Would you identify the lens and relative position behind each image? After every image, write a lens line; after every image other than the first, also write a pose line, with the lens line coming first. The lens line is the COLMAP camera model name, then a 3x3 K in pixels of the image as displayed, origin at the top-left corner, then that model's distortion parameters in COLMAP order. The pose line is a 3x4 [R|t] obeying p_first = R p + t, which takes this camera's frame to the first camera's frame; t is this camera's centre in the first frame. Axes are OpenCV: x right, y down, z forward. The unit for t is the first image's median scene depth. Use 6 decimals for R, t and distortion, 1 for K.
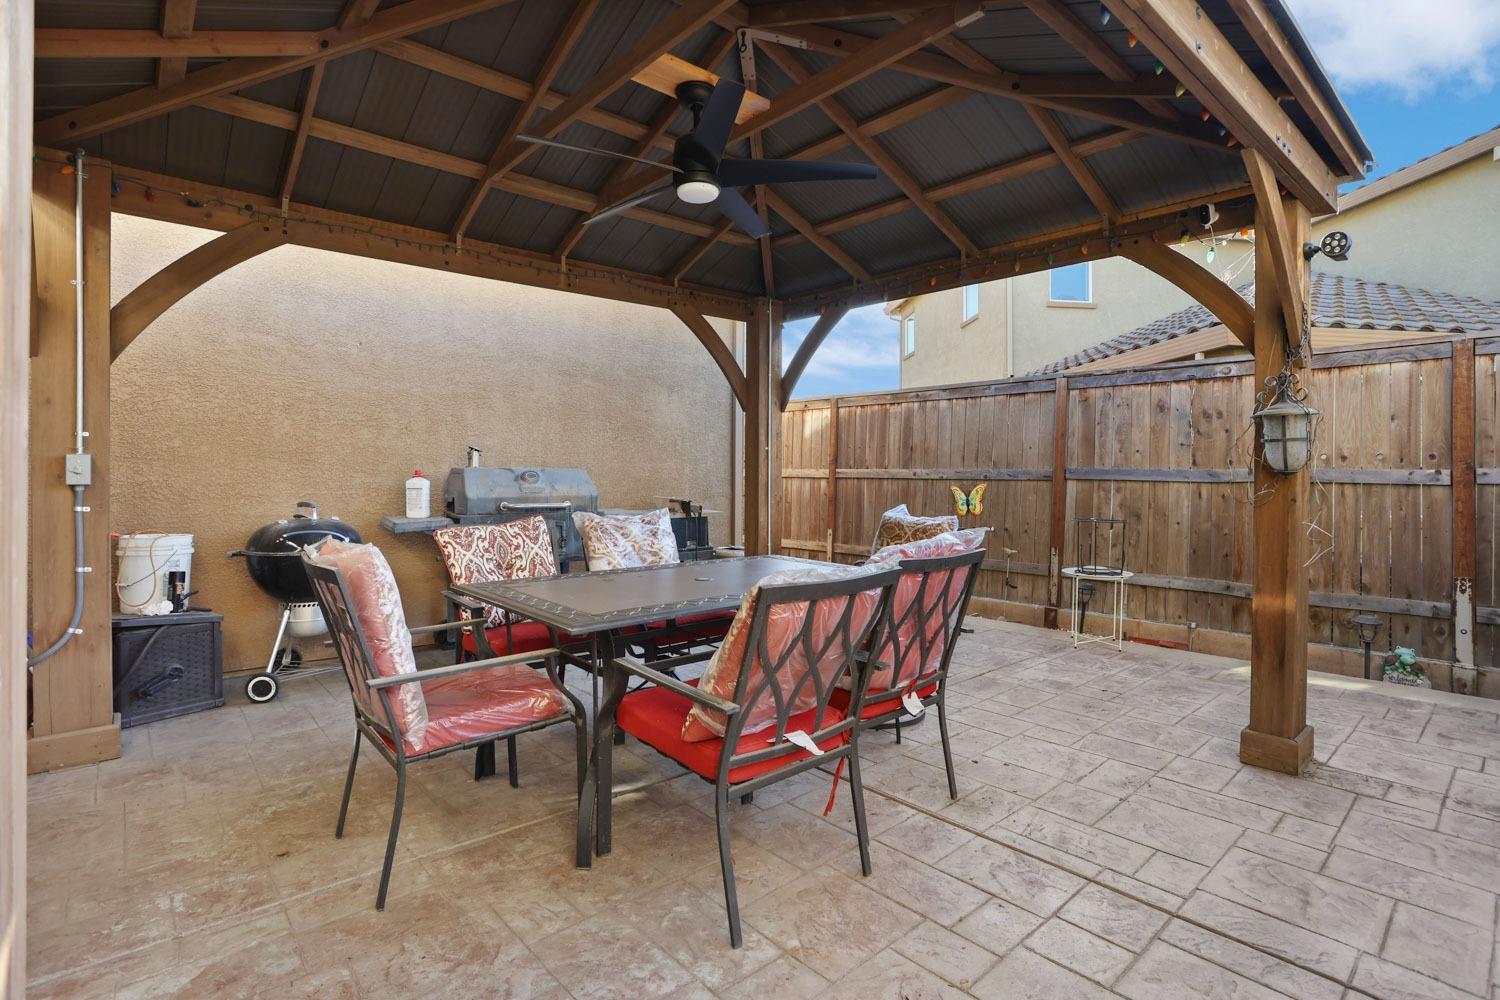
lens RADIAL K [[734.9, 0, 765.1], [0, 734.9, 487.4], [0, 0, 1]] dist [-0.065777, 0.040064]
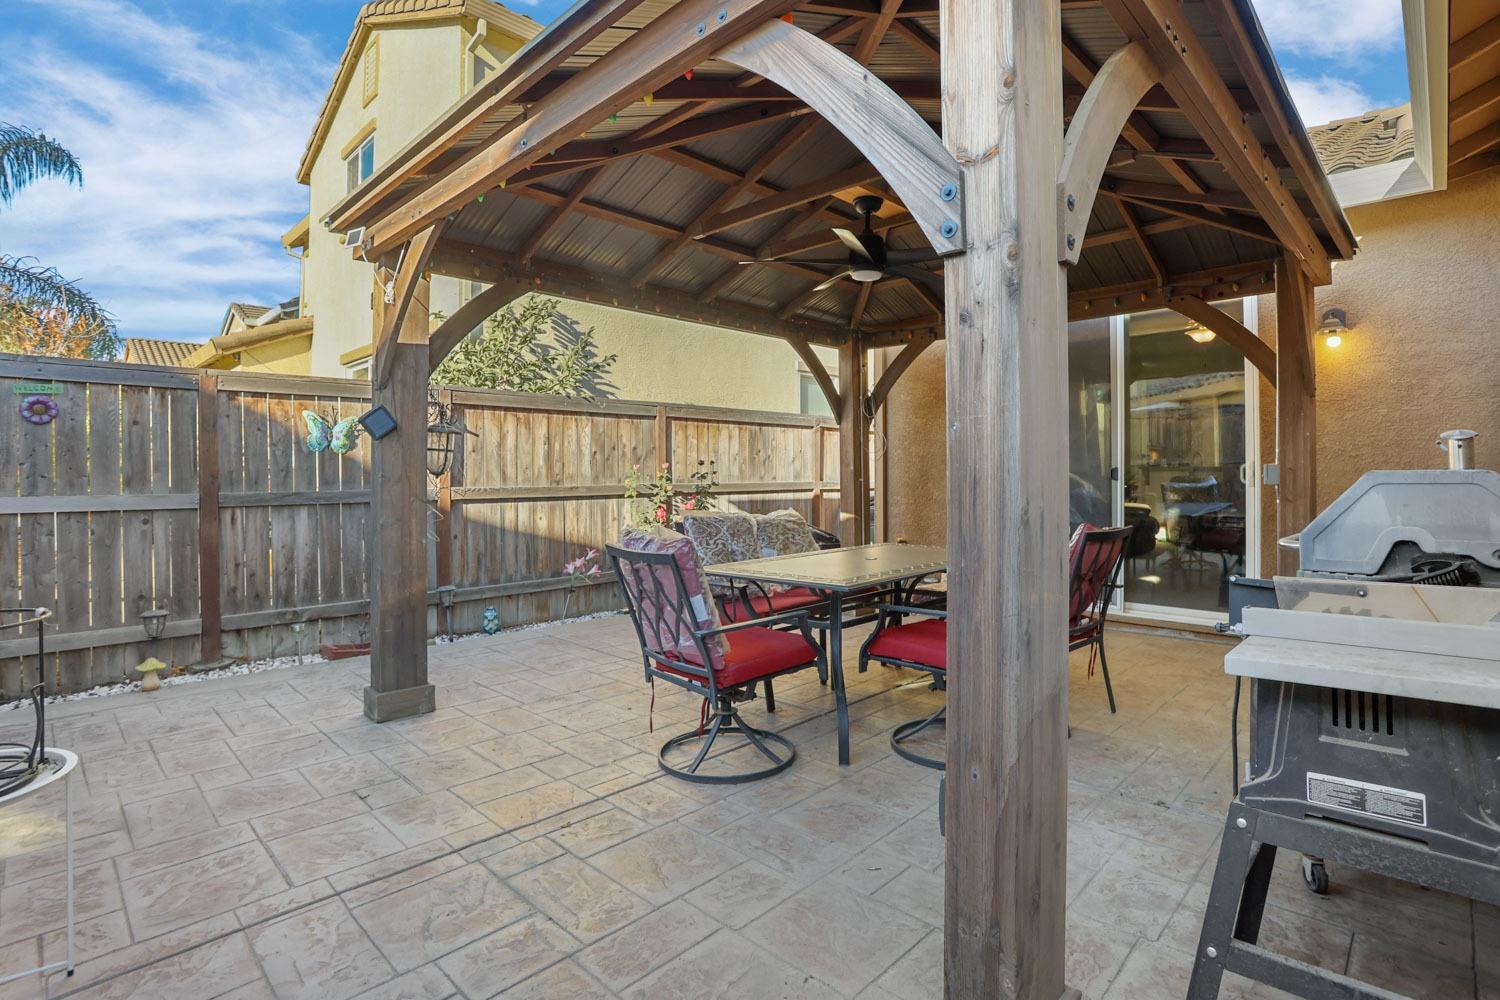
lens RADIAL K [[734.9, 0, 765.1], [0, 734.9, 487.4], [0, 0, 1]] dist [-0.065777, 0.040064]
pose [[-0.996830, 0.007041, -0.079252, 0.169610], [0.003318, 0.998889, 0.047006, -0.049612], [0.079495, 0.046594, -0.995746, 1.970420]]
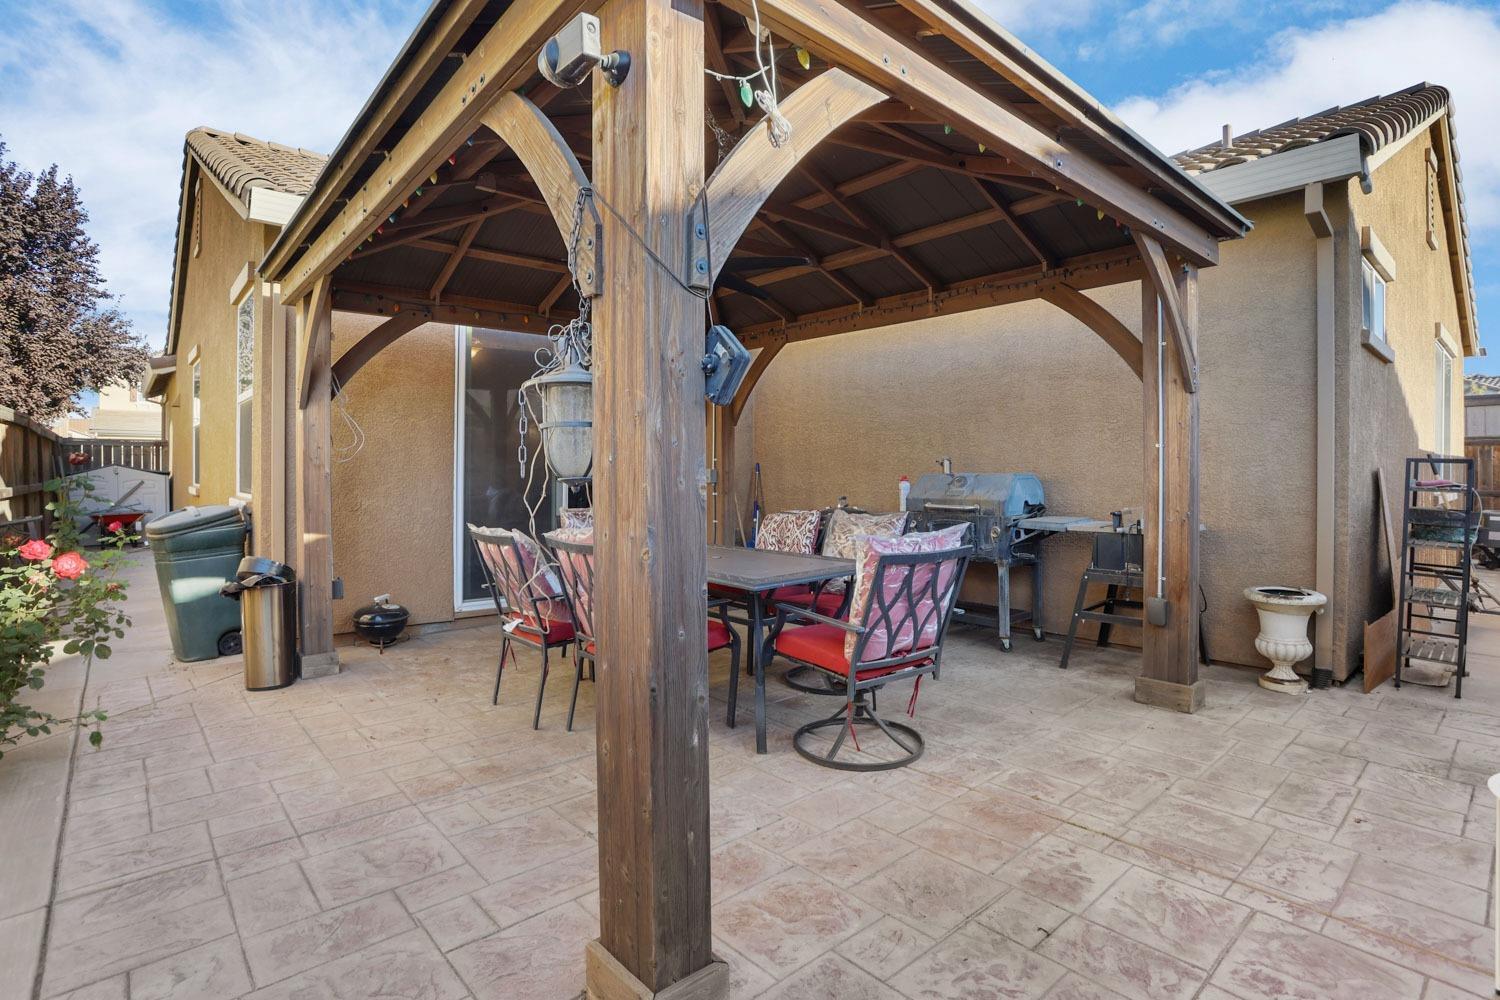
lens RADIAL K [[734.9, 0, 765.1], [0, 734.9, 487.4], [0, 0, 1]] dist [-0.065777, 0.040064]
pose [[0.007999, 0.015914, -0.999841, 1.096842], [-0.023187, 0.999607, 0.015724, -0.021211], [0.999699, 0.023058, 0.008364, 0.935057]]
